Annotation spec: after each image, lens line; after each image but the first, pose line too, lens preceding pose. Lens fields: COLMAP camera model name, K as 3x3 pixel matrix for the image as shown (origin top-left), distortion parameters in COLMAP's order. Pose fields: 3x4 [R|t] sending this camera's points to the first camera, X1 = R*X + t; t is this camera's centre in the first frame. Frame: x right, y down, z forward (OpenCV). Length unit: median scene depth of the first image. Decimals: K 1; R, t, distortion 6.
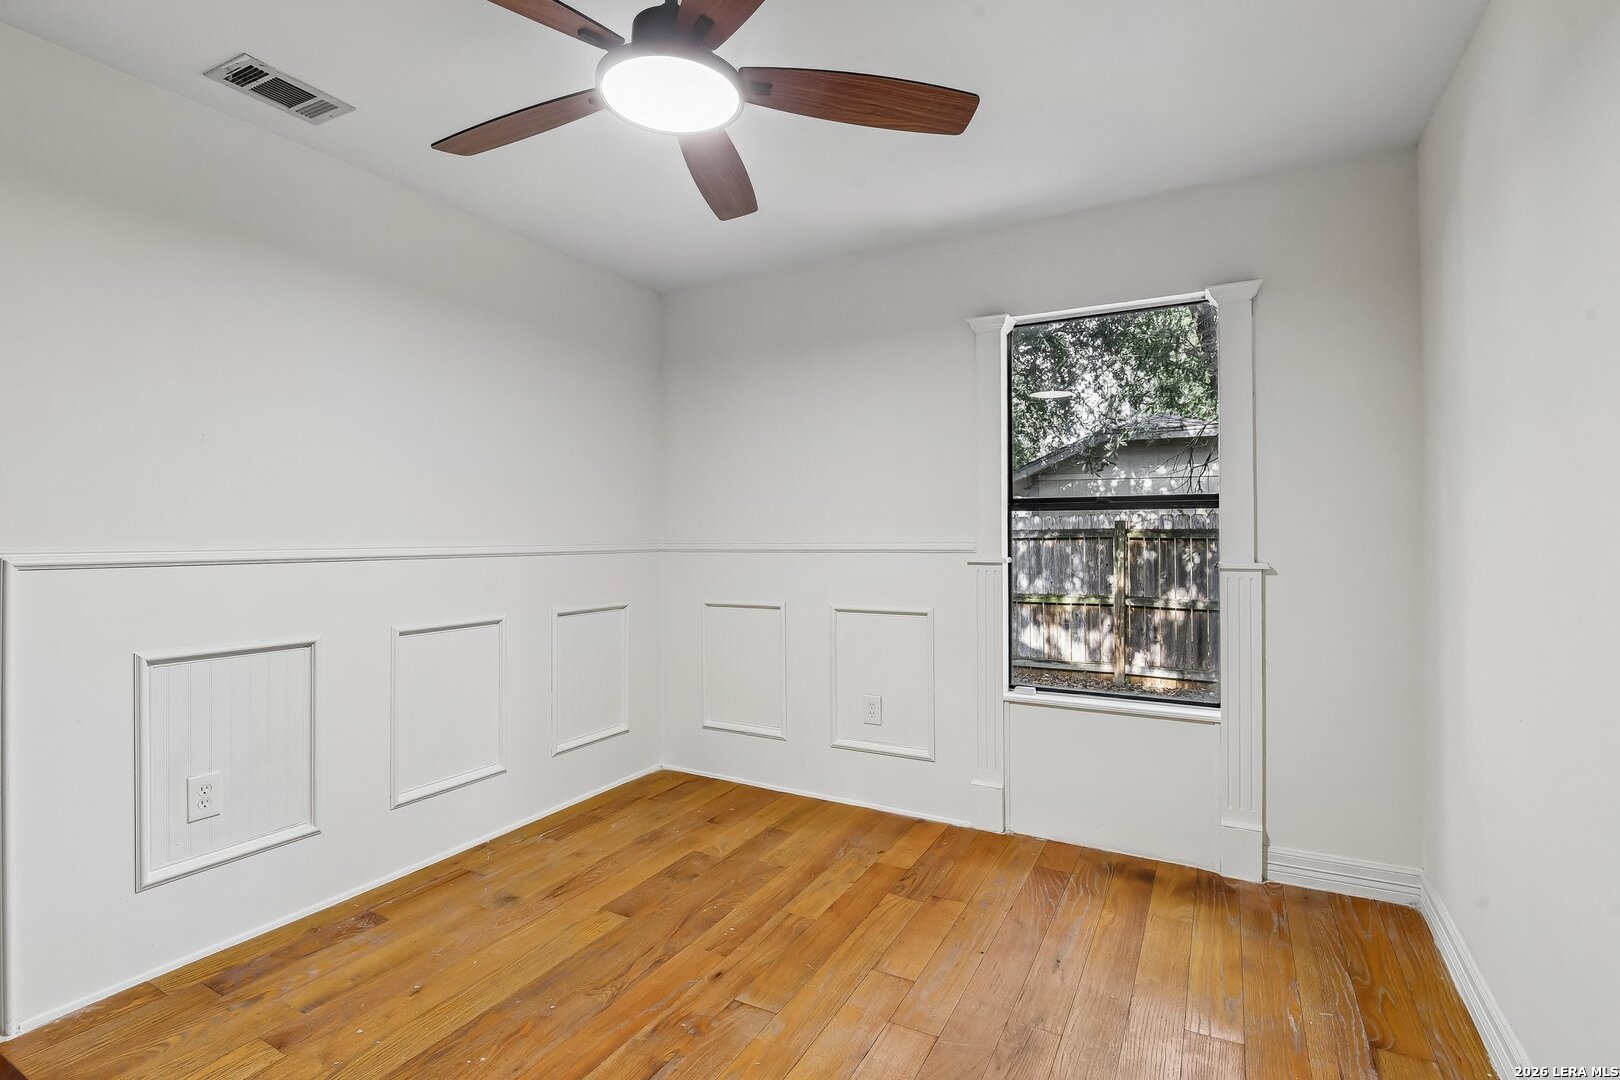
lens RADIAL K [[759.9, 0, 802.5], [0, 759.9, 544.3], [0, 0, 1]] dist [0.010610, -0.010333]
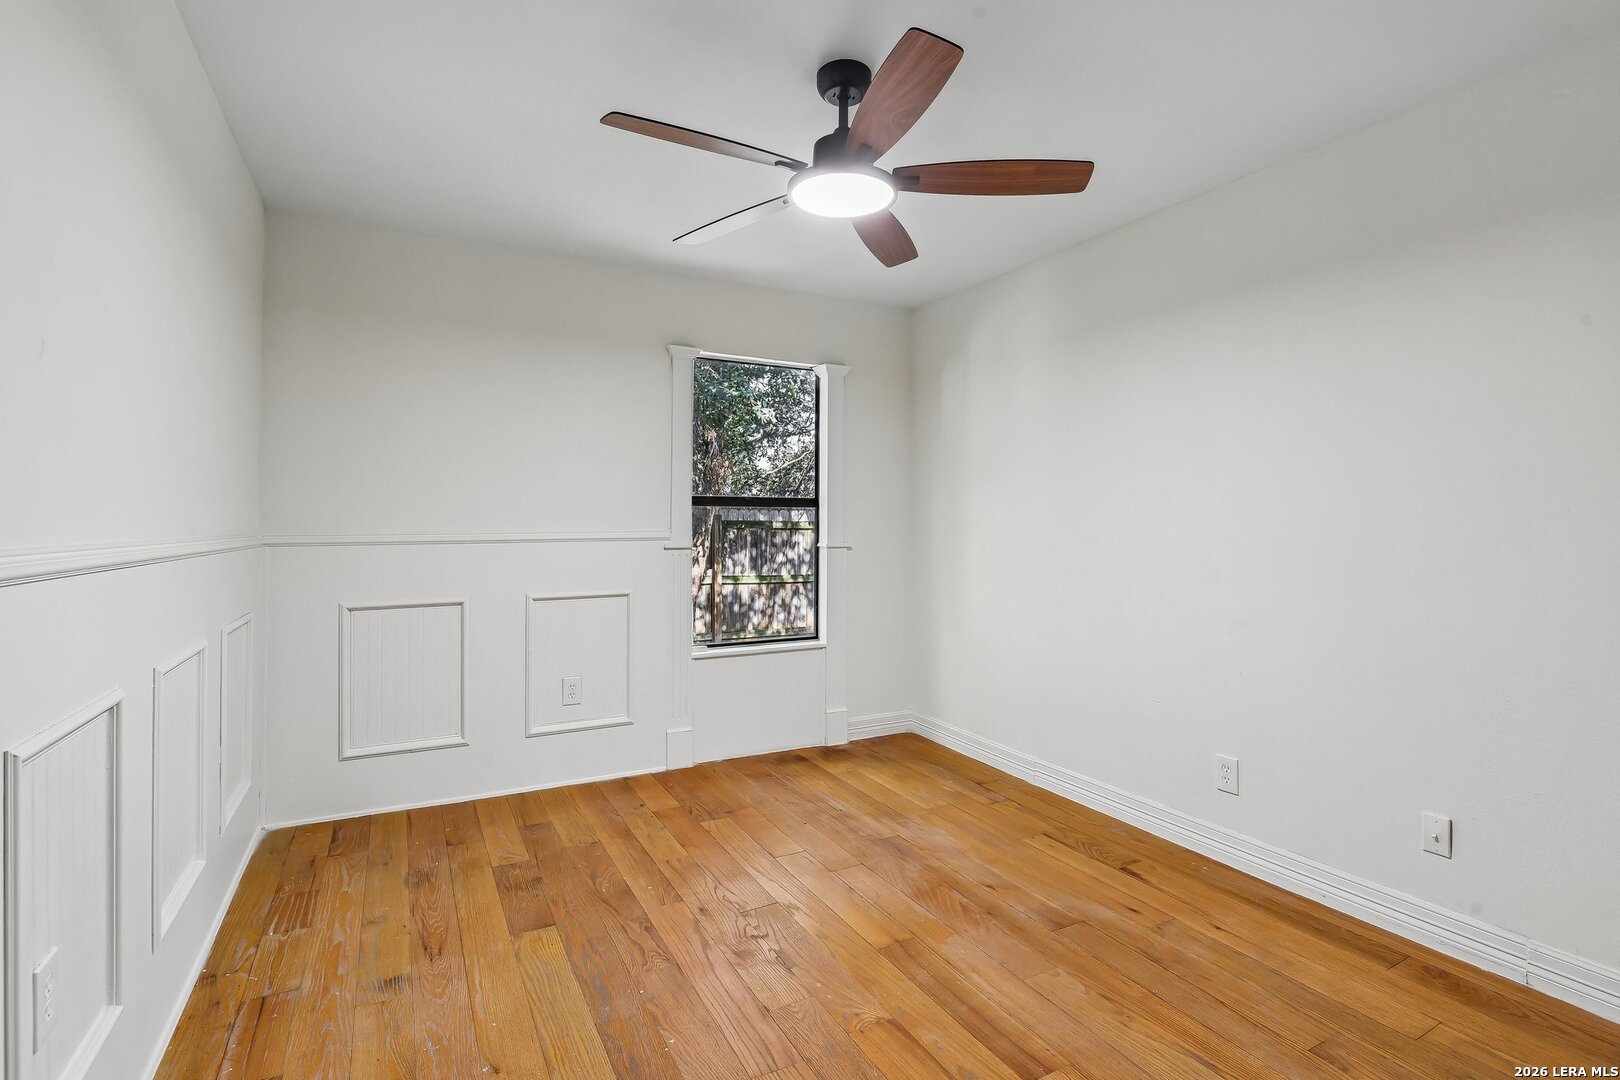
lens RADIAL K [[759.9, 0, 802.5], [0, 759.9, 544.3], [0, 0, 1]] dist [0.010610, -0.010333]
pose [[0.548506, -0.018122, 0.835950, -0.733166], [0.007721, 0.999832, 0.016608, -0.000474], [-0.836111, -0.002655, 0.548554, 0.189063]]
